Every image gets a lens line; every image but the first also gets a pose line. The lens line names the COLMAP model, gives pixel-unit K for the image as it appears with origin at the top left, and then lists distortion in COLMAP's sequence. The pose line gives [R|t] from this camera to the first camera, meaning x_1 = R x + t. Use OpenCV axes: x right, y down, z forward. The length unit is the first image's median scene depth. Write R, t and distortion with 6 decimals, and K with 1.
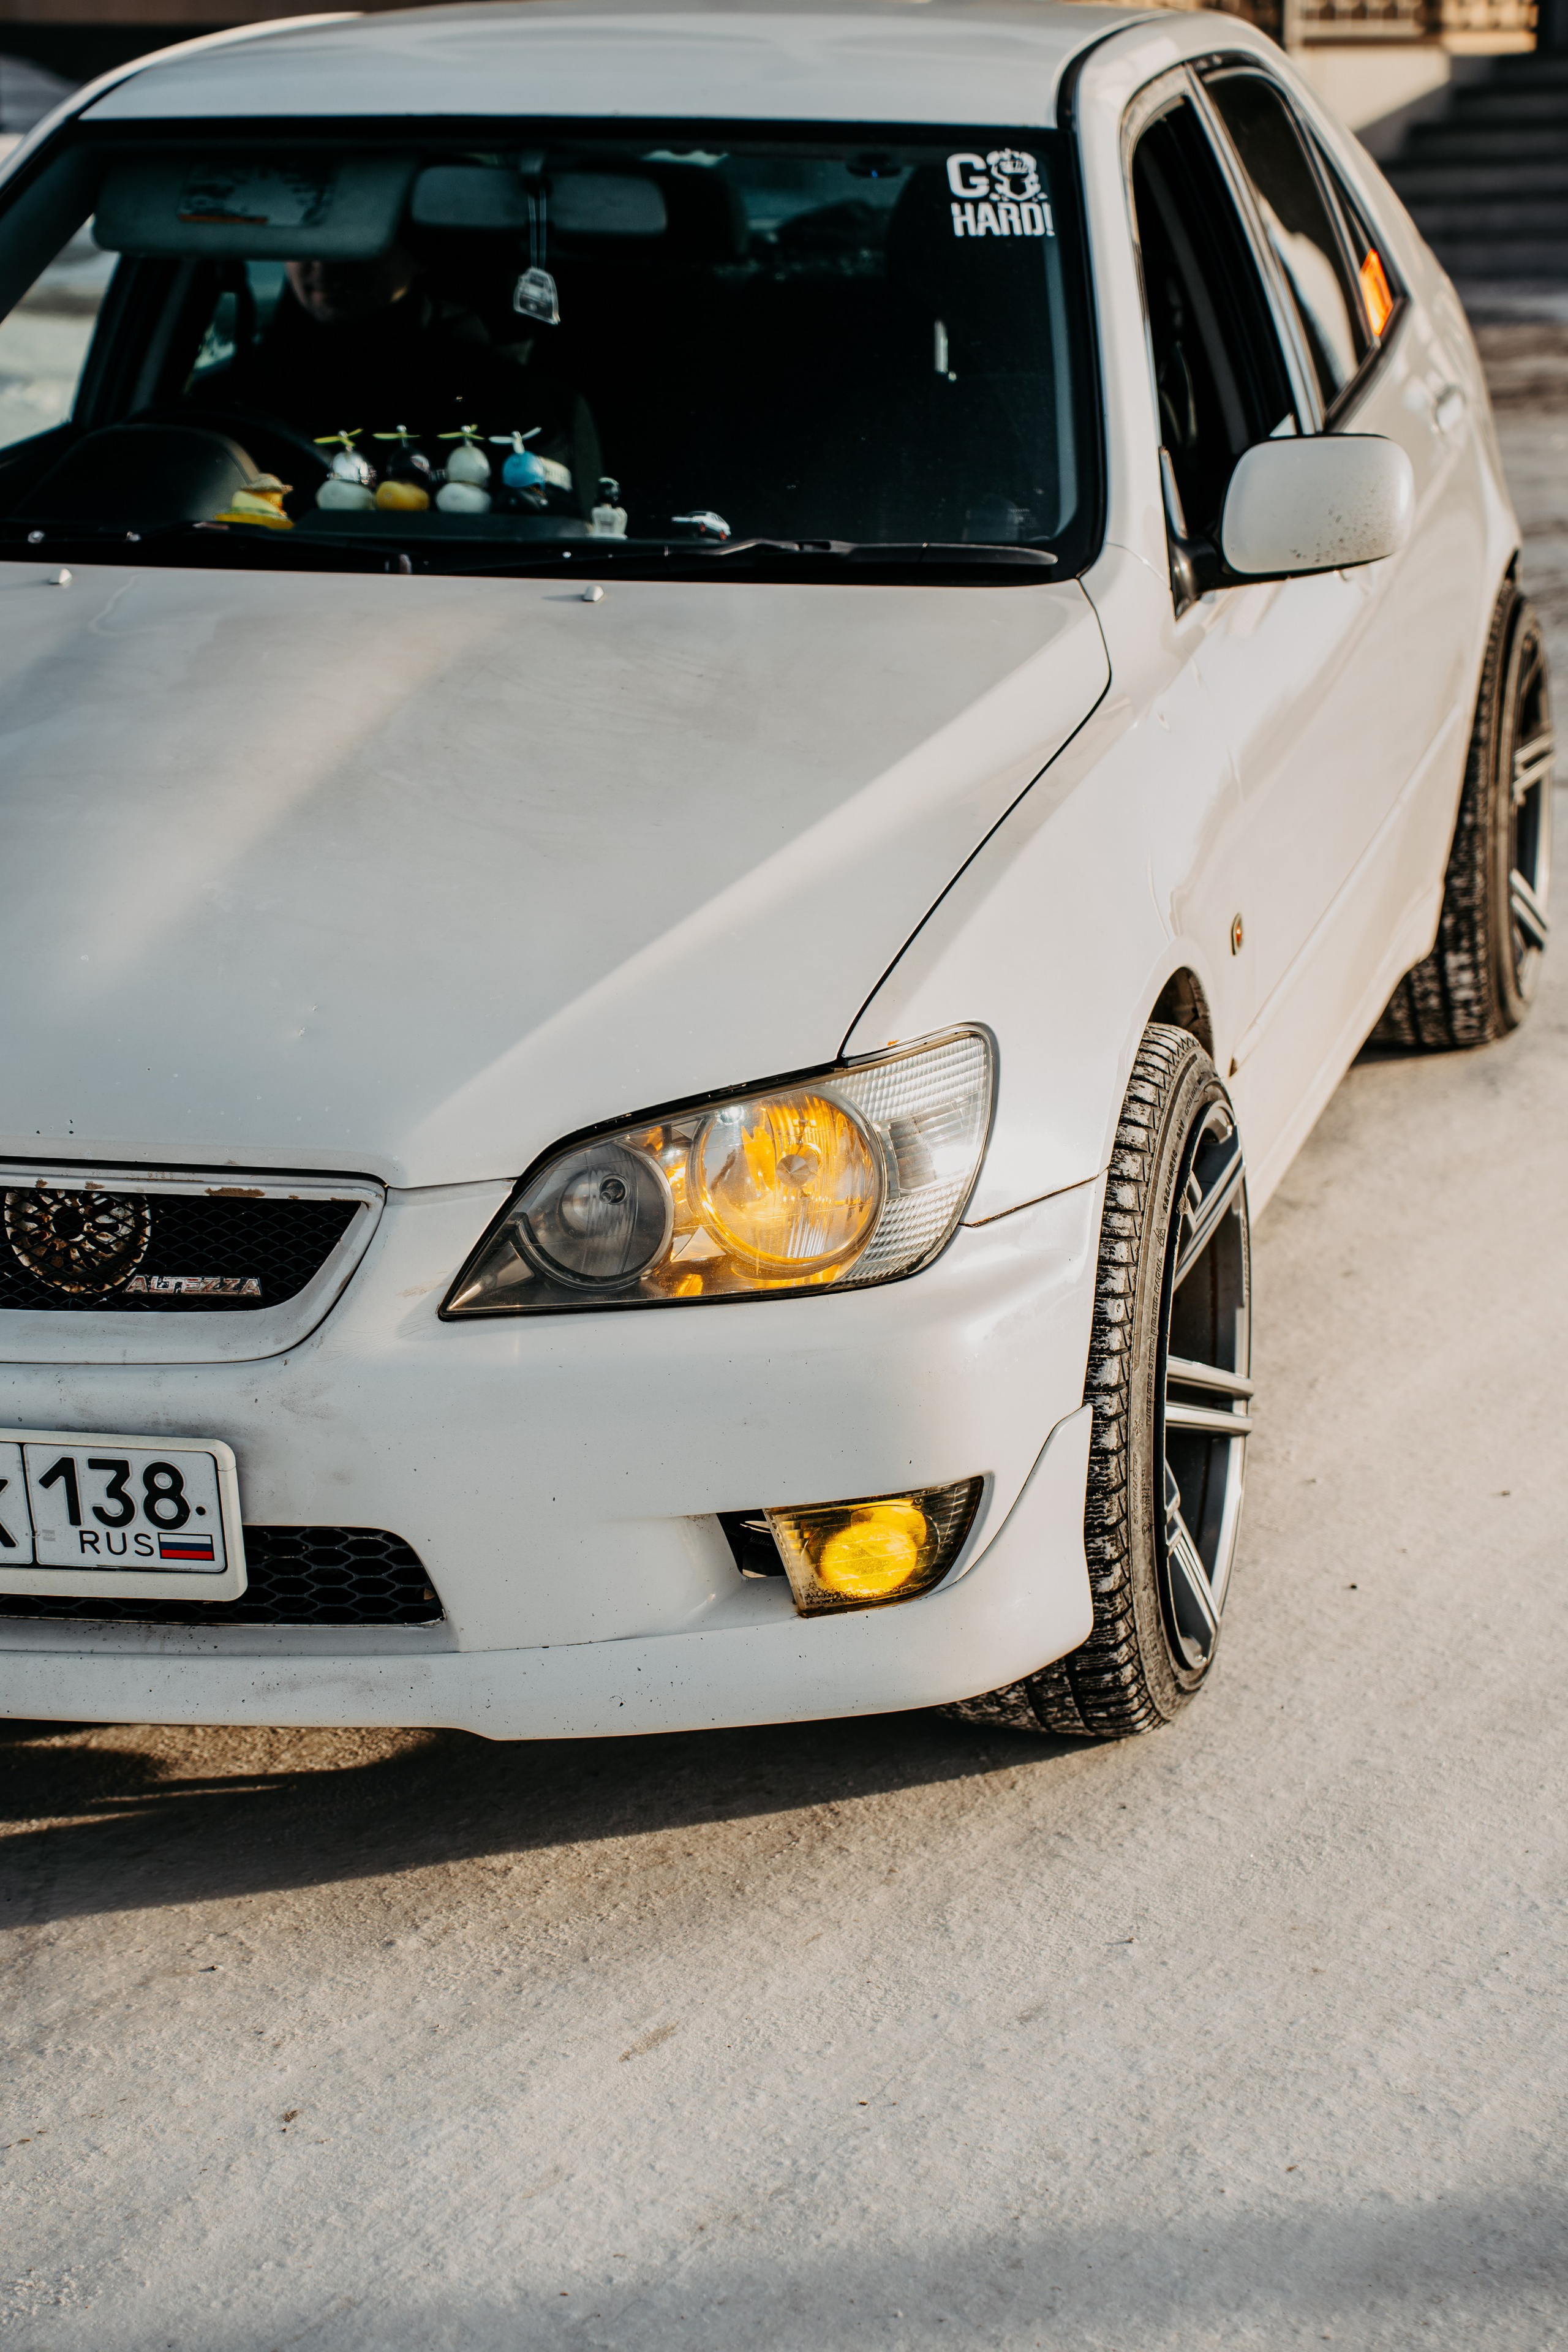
lens RADIAL K [[4940.9, 0, 774.5], [0, 4940.9, 1192.4], [0, 0, 1]] dist [0.471194, 0.000000]
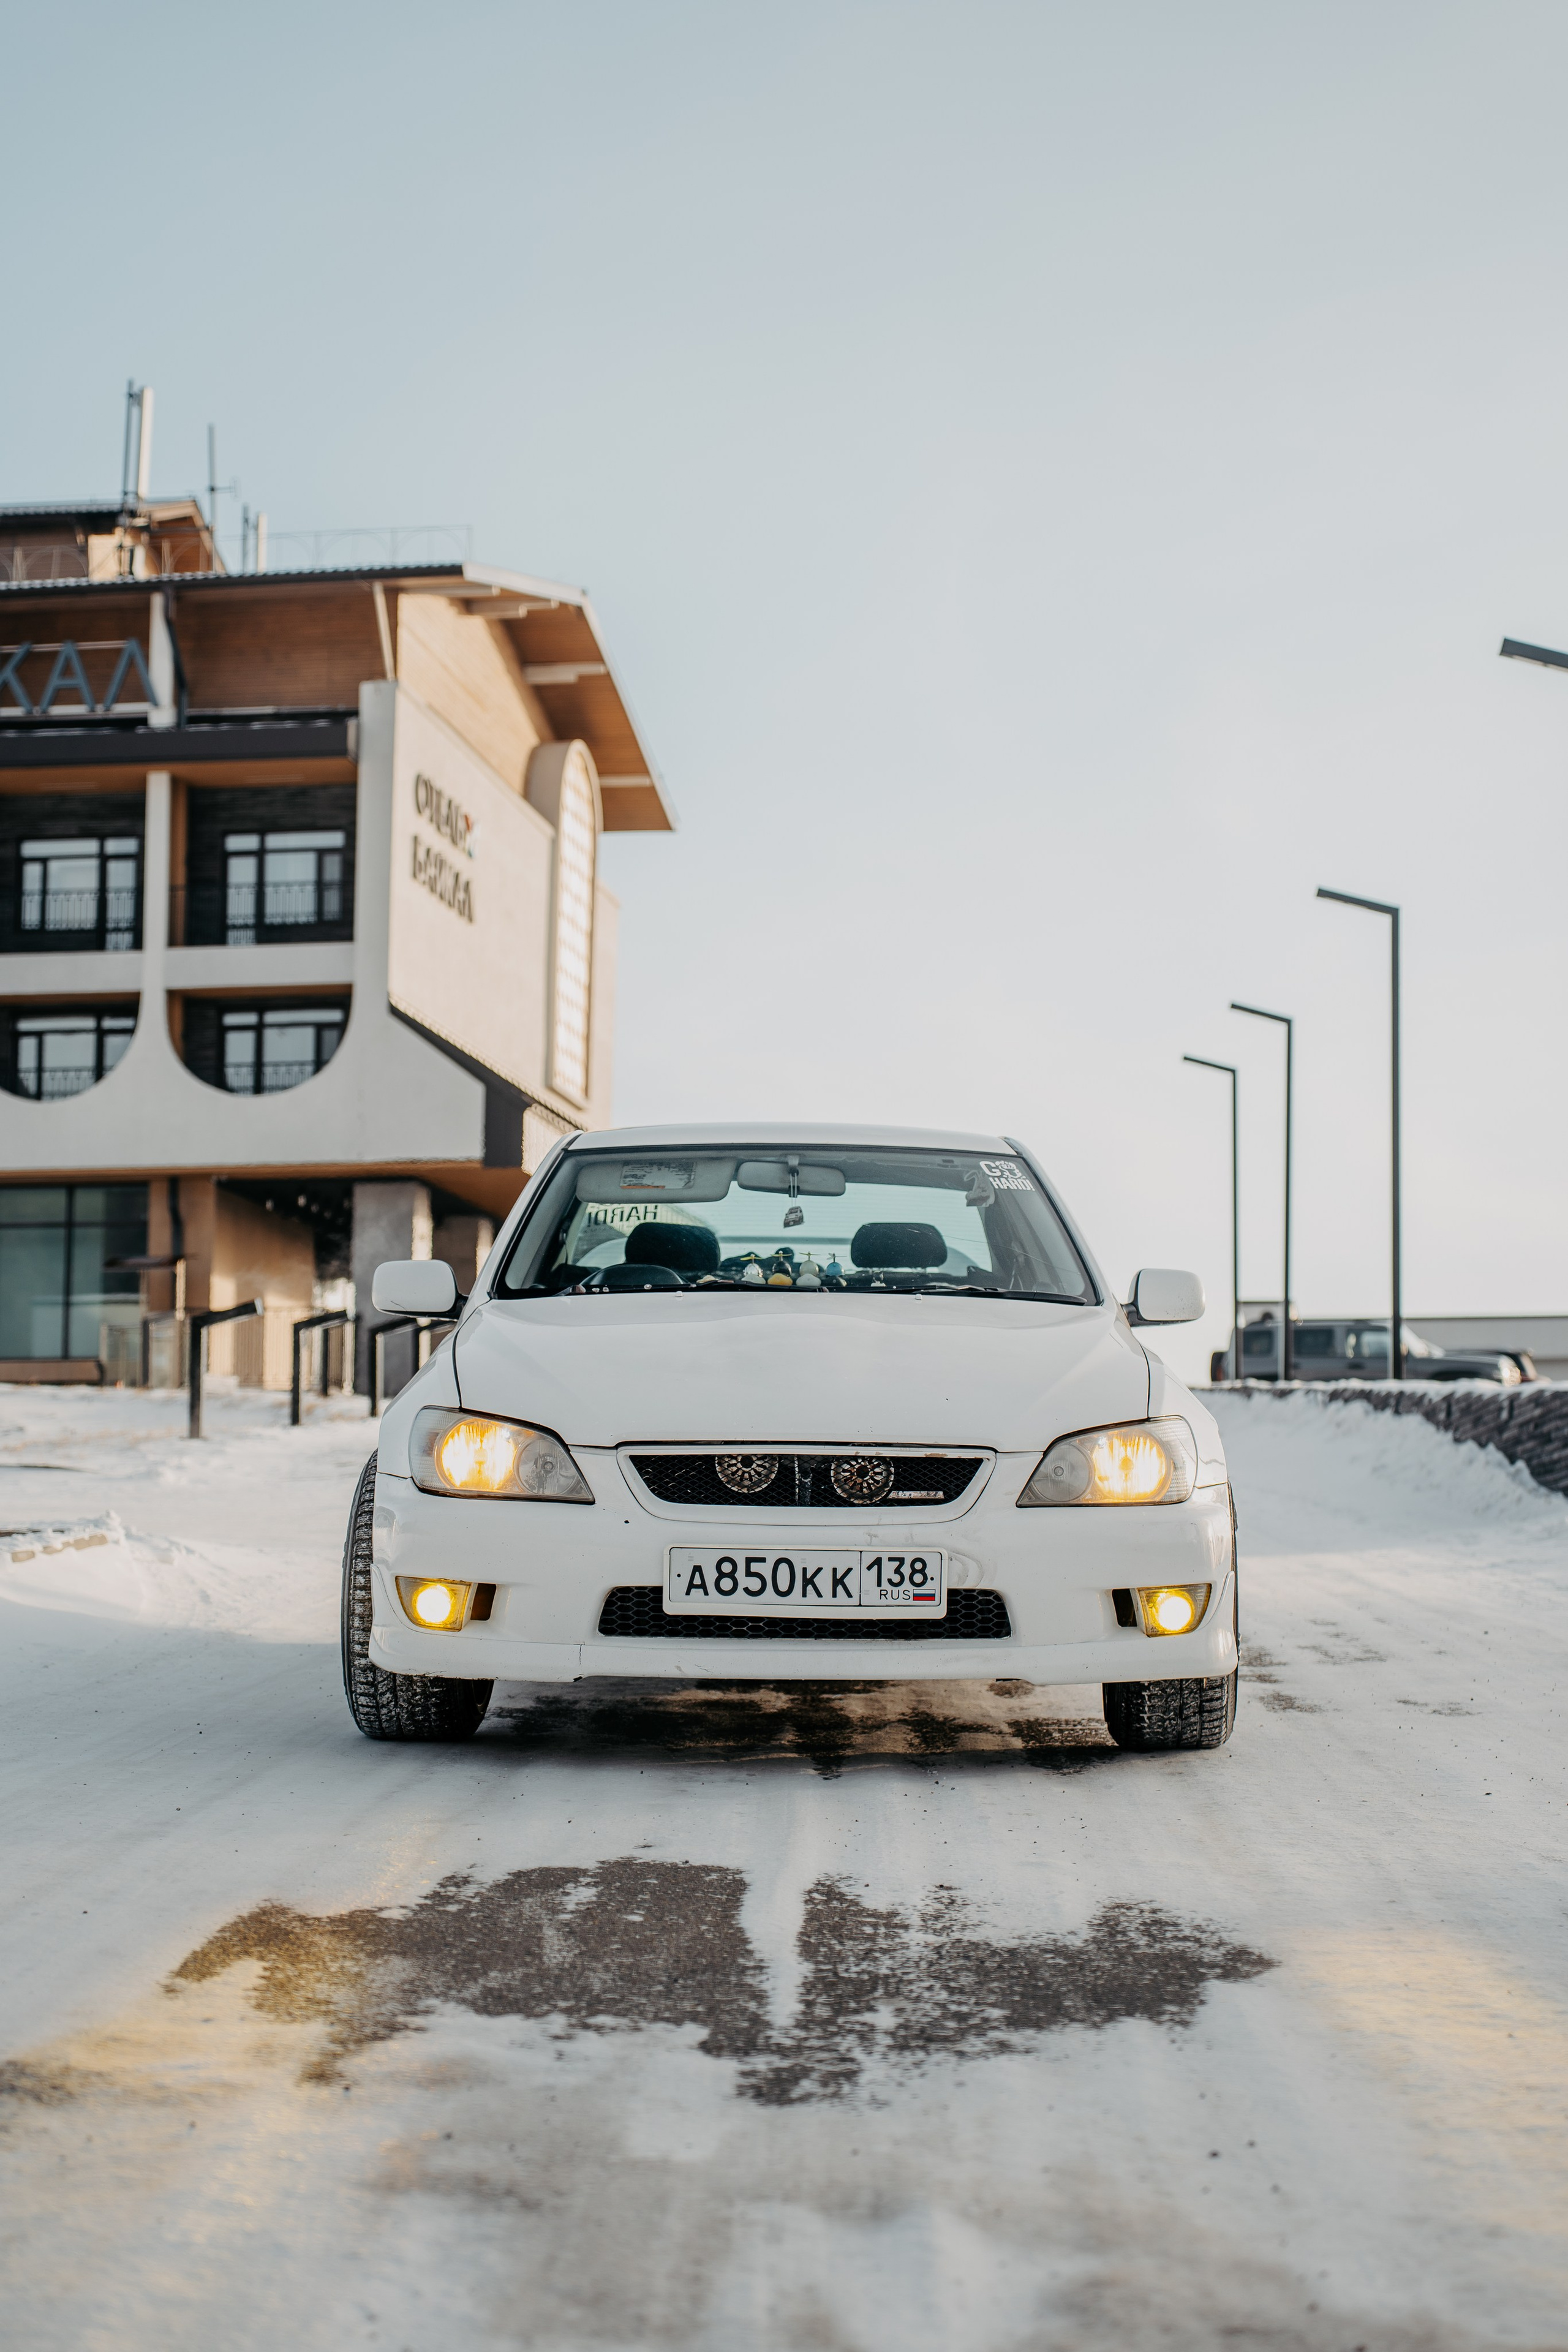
lens RADIAL K [[3814.0, 0, 781.1], [0, 3814.0, 1159.4], [0, 0, 1]] dist [0.181483, 0.000000]
pose [[0.965499, 0.041666, 0.257053, -0.672972], [0.040947, 0.950546, -0.307872, 0.440201], [-0.257168, 0.307776, 0.916045, -0.778233]]
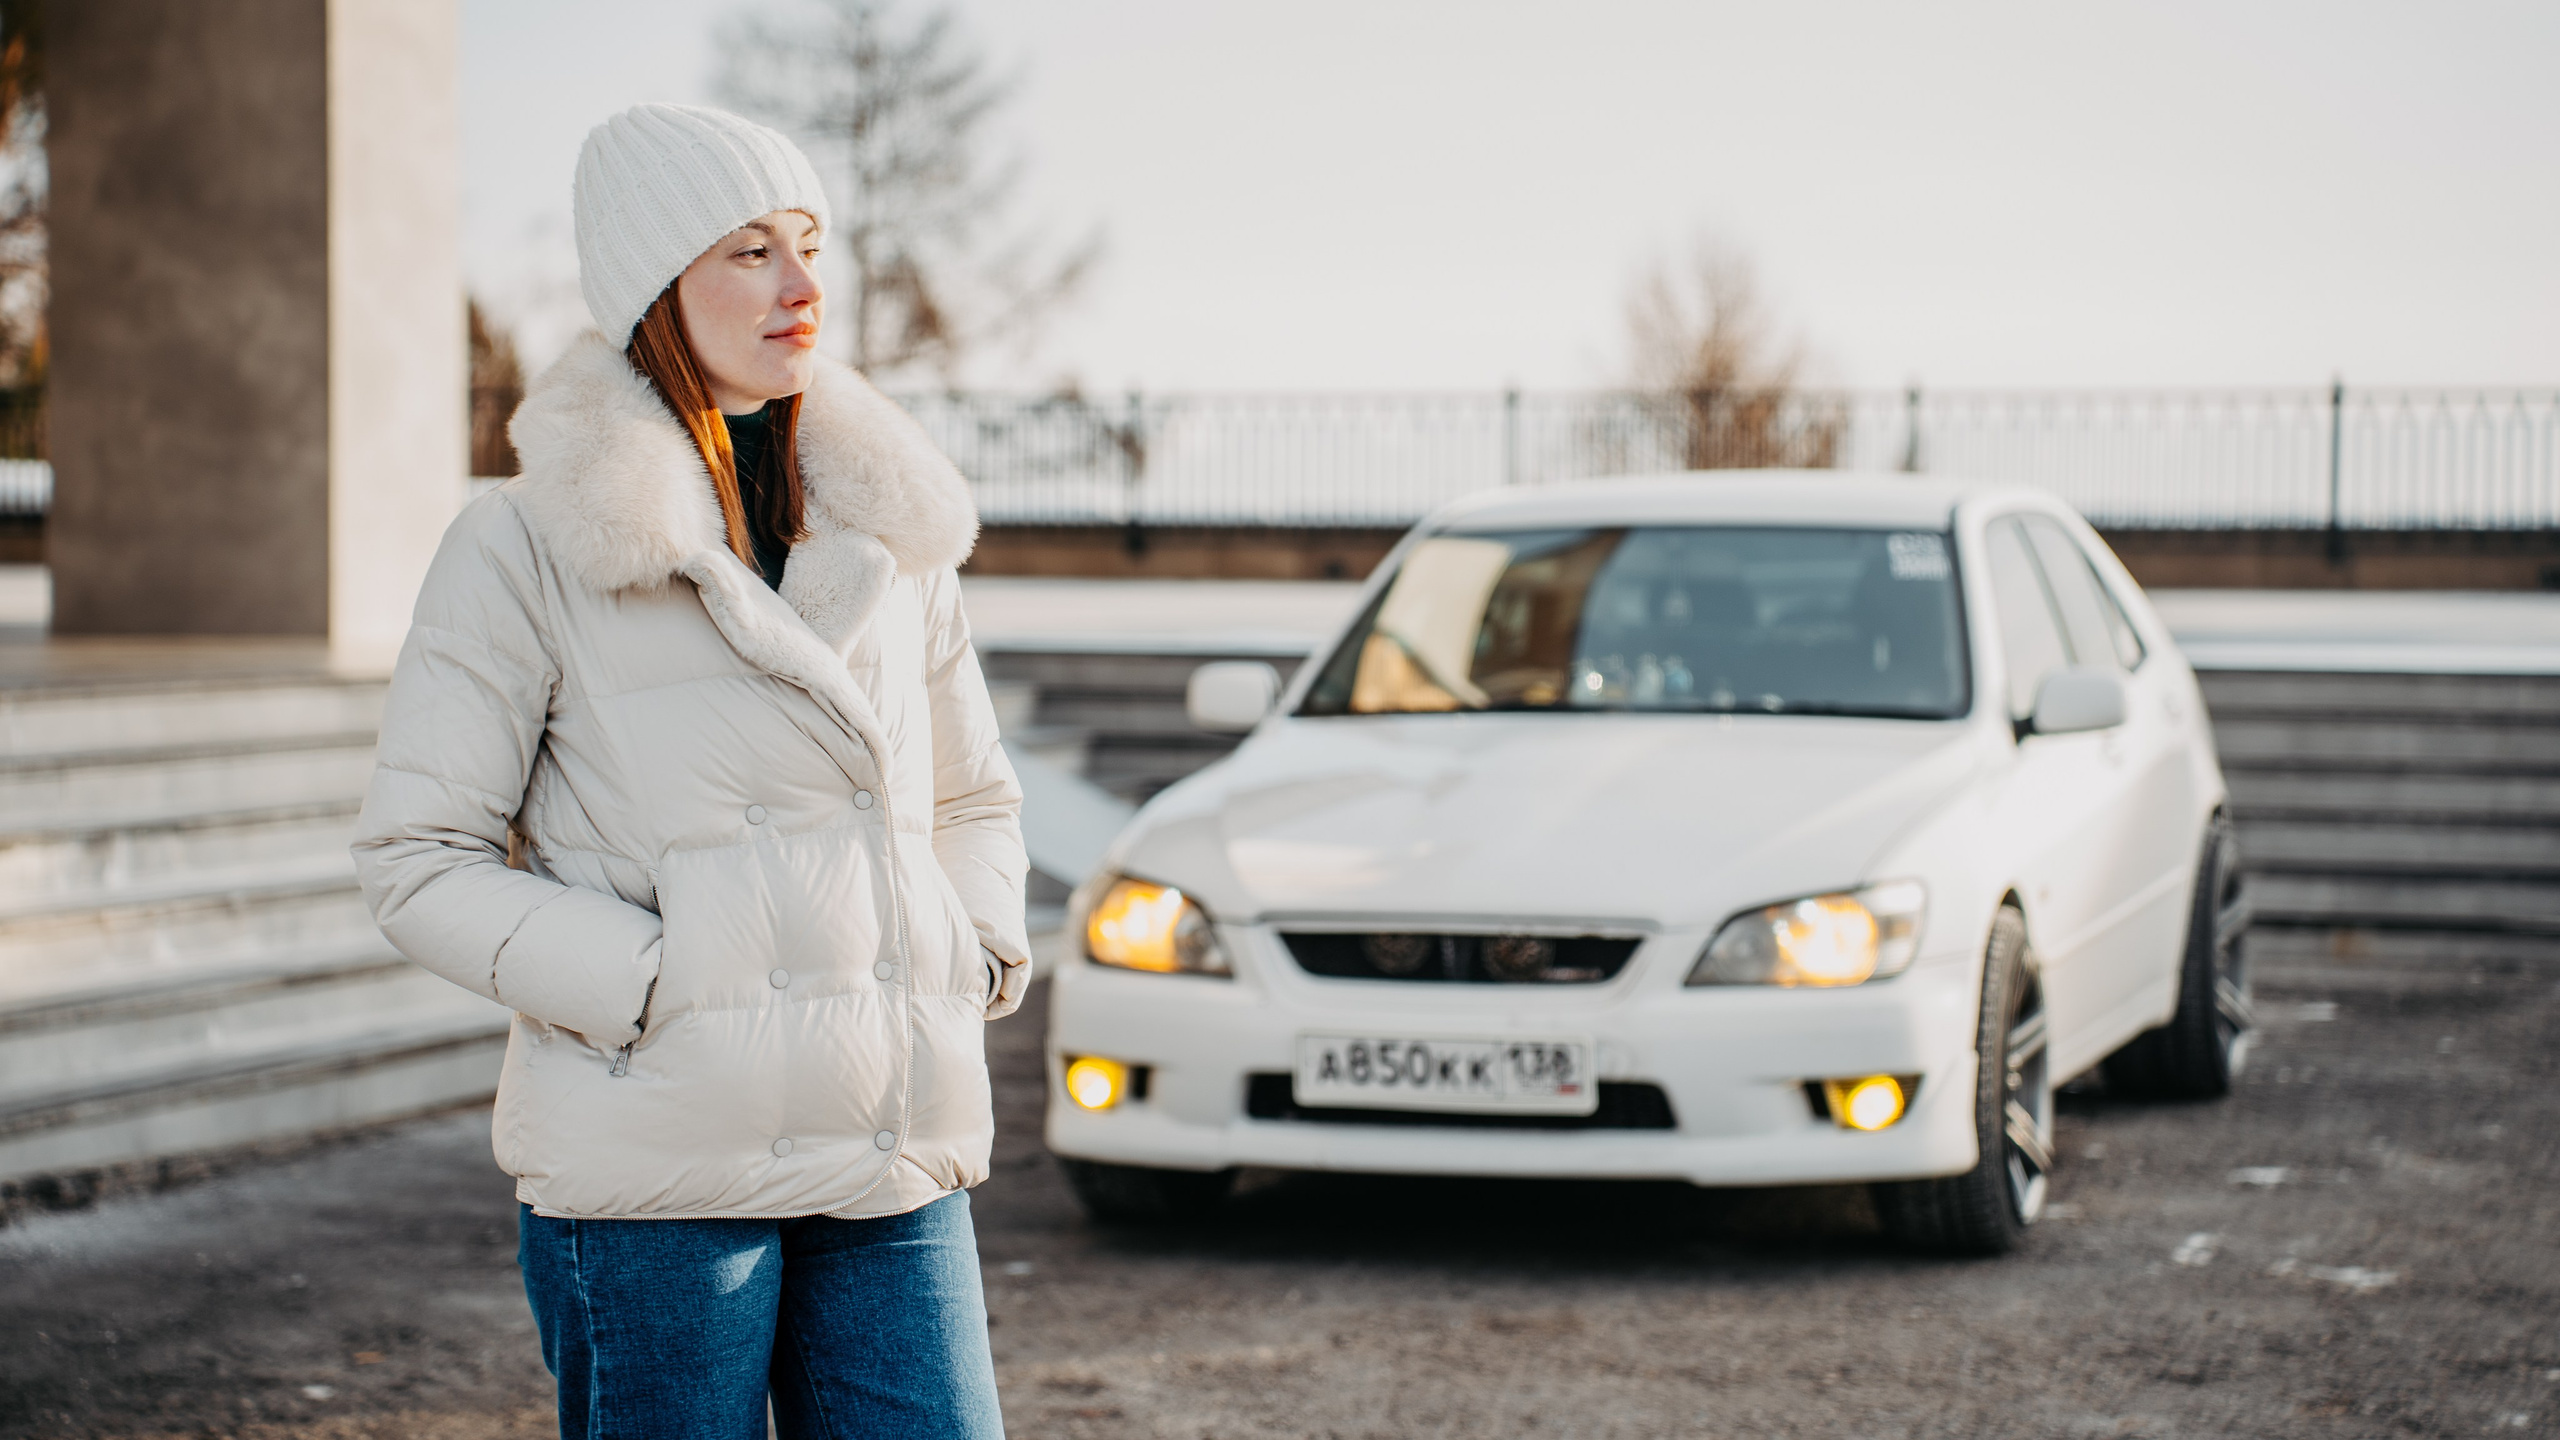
lens RADIAL K [[5482.7, 0, 1345.9], [0, 5482.7, 783.8], [0, 0, 1]] dist [0.185989, 0.000000]
pose [[0.998859, 0.013330, -0.045855, -0.104652], [-0.022384, 0.978916, -0.203035, 0.437331], [0.042182, 0.203830, 0.978097, -1.446593]]
